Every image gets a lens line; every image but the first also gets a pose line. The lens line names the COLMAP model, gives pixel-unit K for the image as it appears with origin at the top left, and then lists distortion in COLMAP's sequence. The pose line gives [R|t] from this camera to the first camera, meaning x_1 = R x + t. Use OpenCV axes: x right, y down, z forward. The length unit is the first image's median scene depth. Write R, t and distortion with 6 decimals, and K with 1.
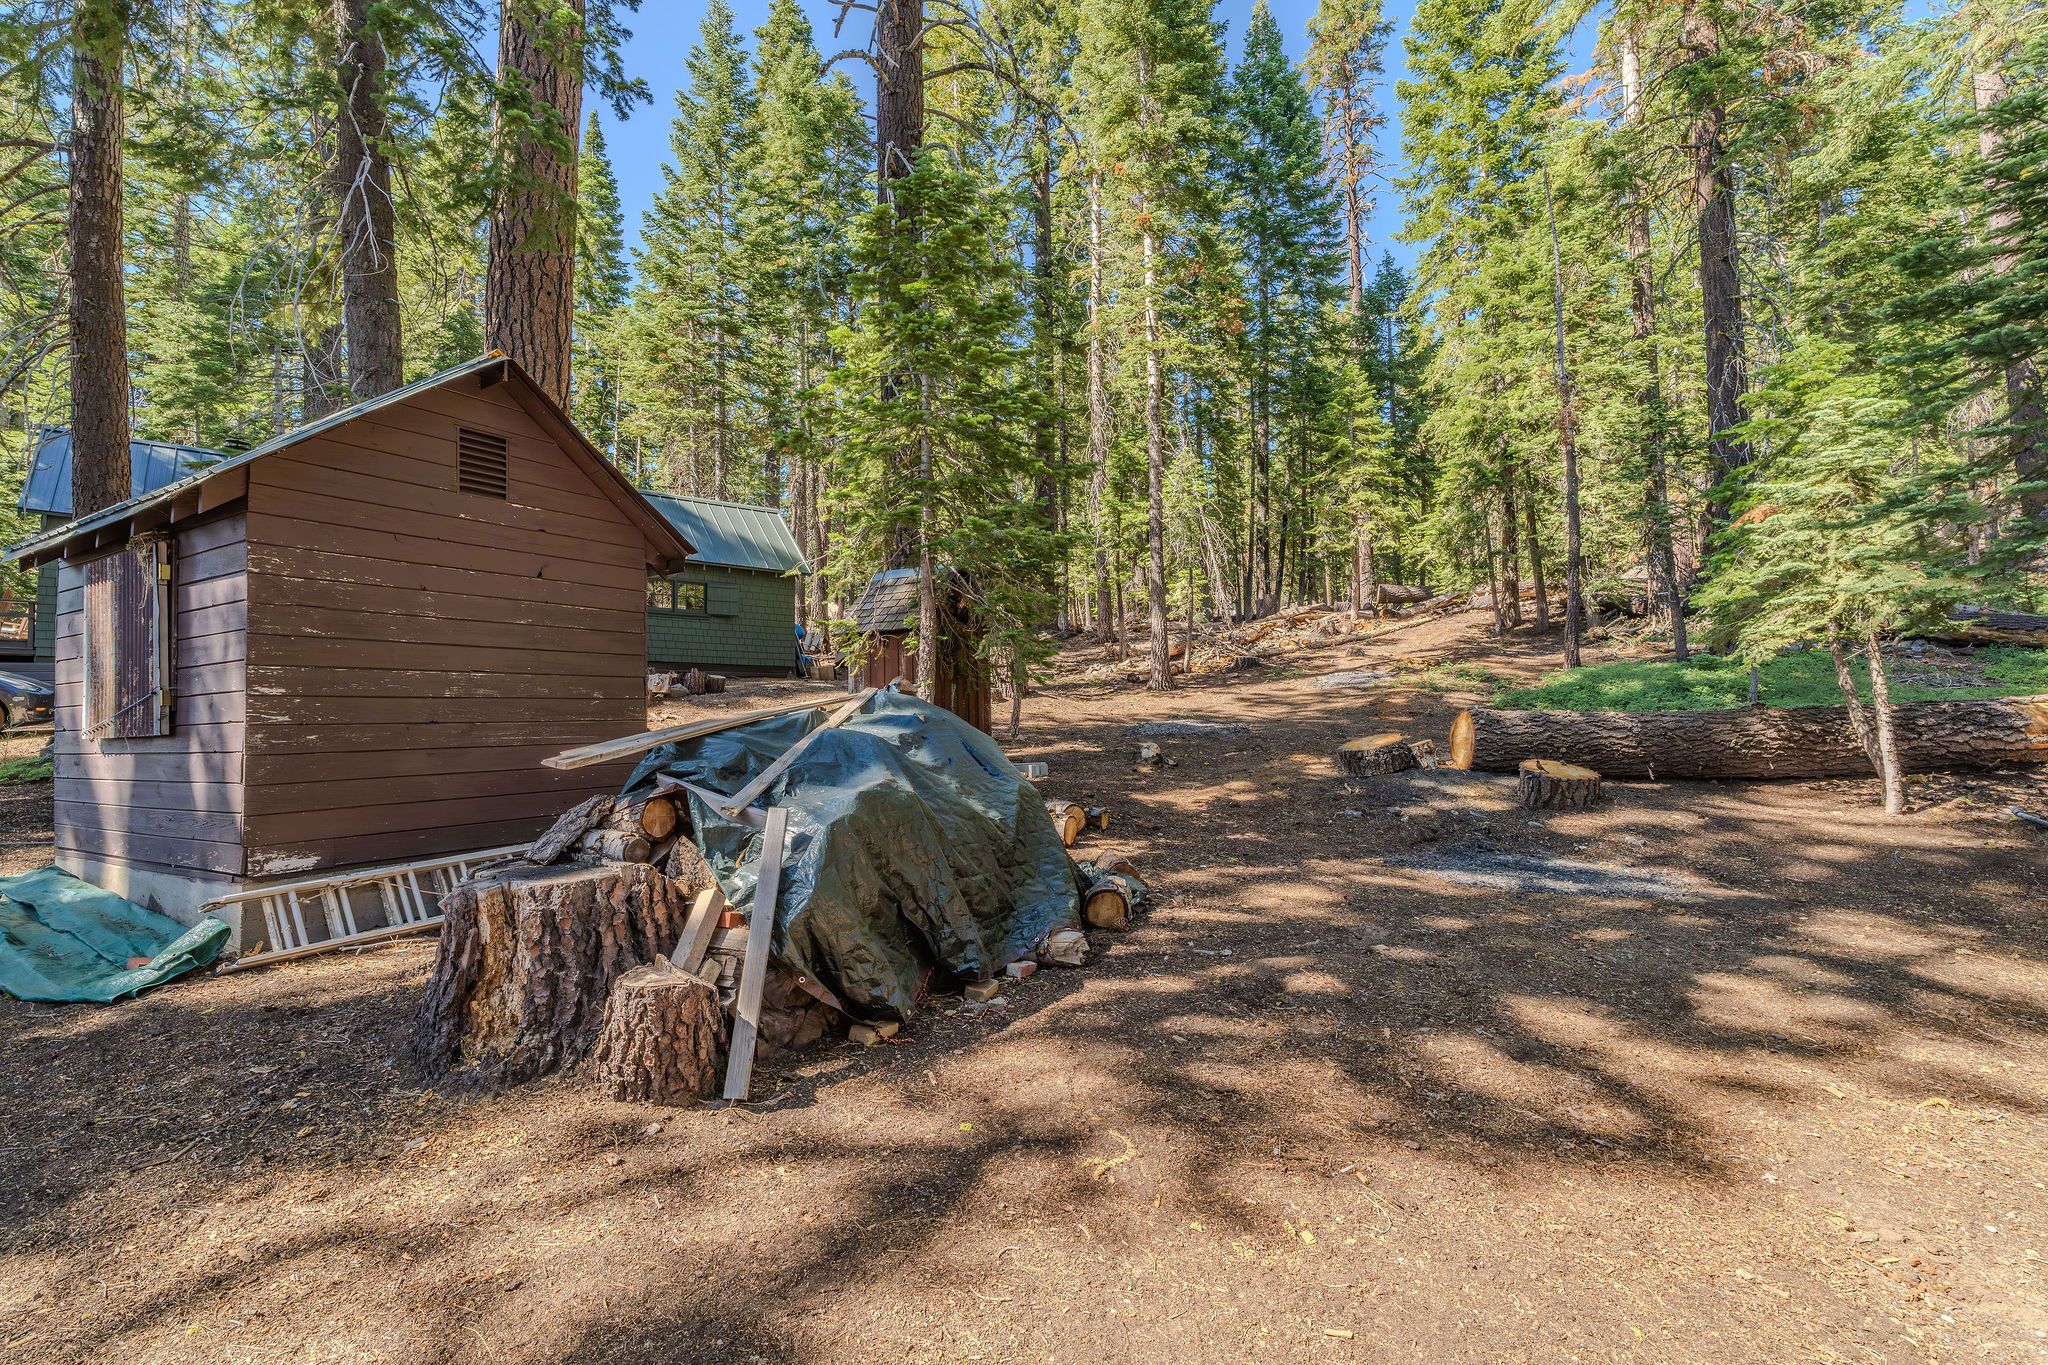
lens RADIAL K [[916.3, 0, 1026.1], [0, 916.3, 681.2], [0, 0, 1]] dist [-0.006909, 0.001932]
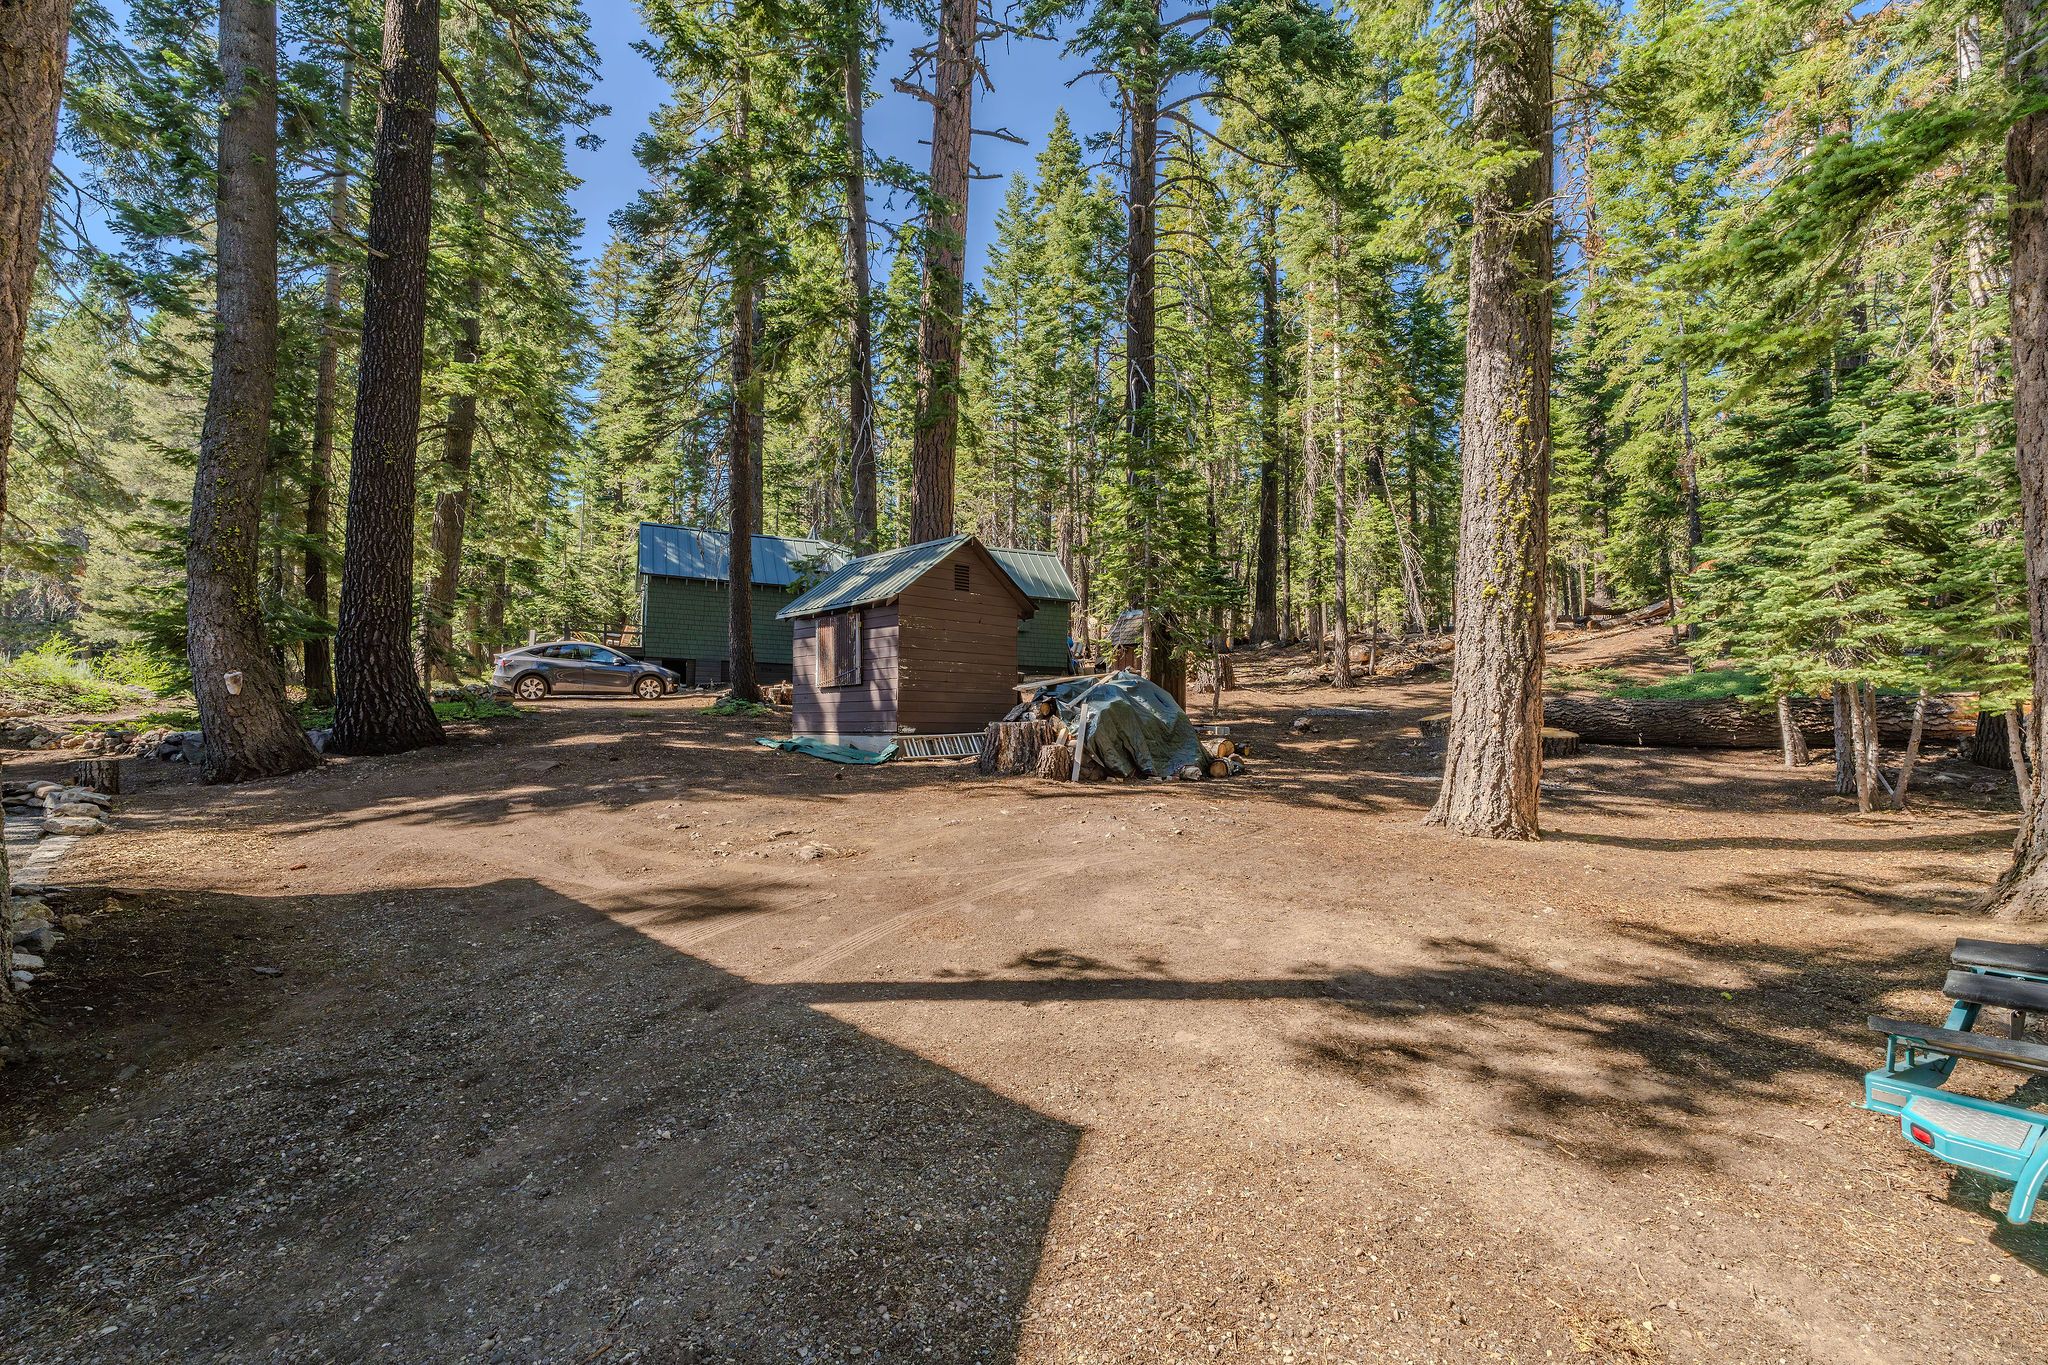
lens RADIAL K [[927.0, 0, 1027.4], [0, 927.0, 680.5], [0, 0, 1]] dist [-0.007655, 0.002561]
pose [[0.962649, 0.011008, -0.270528, 0.136725], [-0.013388, 0.999886, -0.006950, 0.029041], [0.270420, 0.010312, 0.962687, -0.729914]]
